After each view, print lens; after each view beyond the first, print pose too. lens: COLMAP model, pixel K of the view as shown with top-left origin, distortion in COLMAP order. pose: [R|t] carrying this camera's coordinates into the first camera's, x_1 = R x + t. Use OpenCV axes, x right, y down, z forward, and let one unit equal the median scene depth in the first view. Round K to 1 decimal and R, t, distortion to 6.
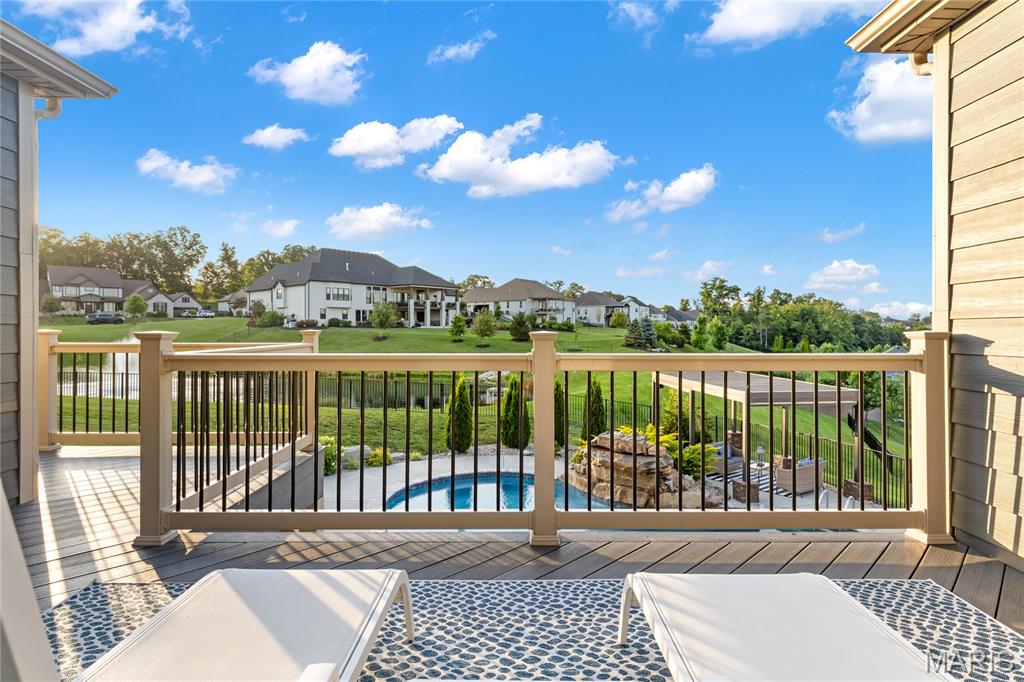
lens RADIAL K [[541.8, 0, 523.4], [0, 541.8, 329.3], [0, 0, 1]] dist [-0.000159, -0.000346]
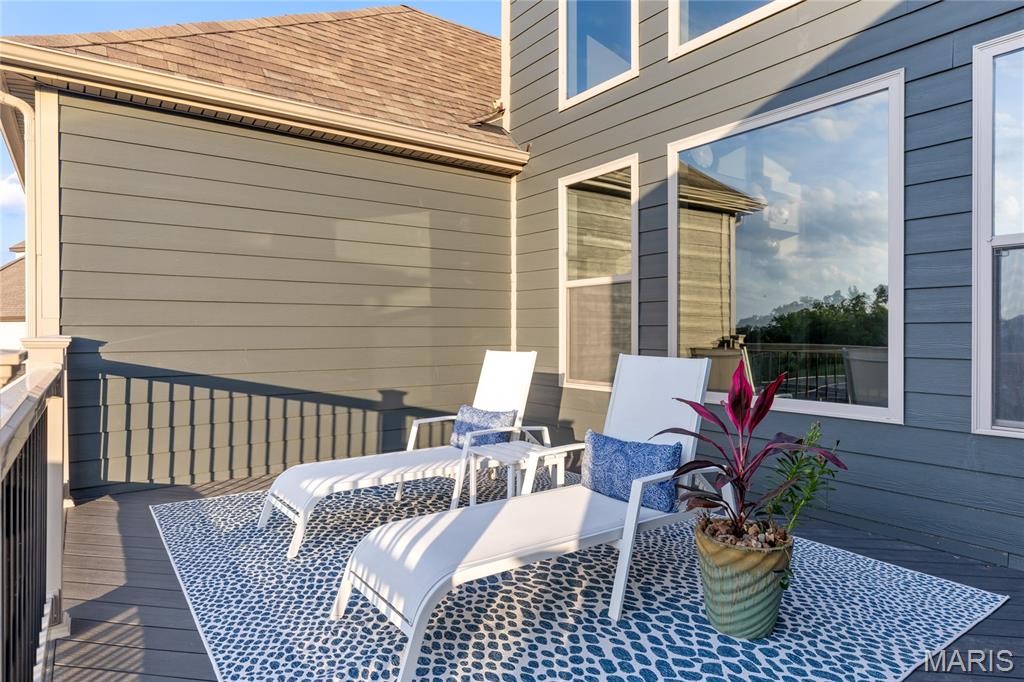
lens RADIAL K [[603.1, 0, 510.9], [0, 603.1, 328.9], [0, 0, 1]] dist [0.002082, 0.000266]
pose [[-0.572251, 0.004159, 0.820068, -1.294572], [-0.000814, 0.999984, -0.005640, -0.005300], [-0.820078, -0.003895, -0.572239, 1.296460]]
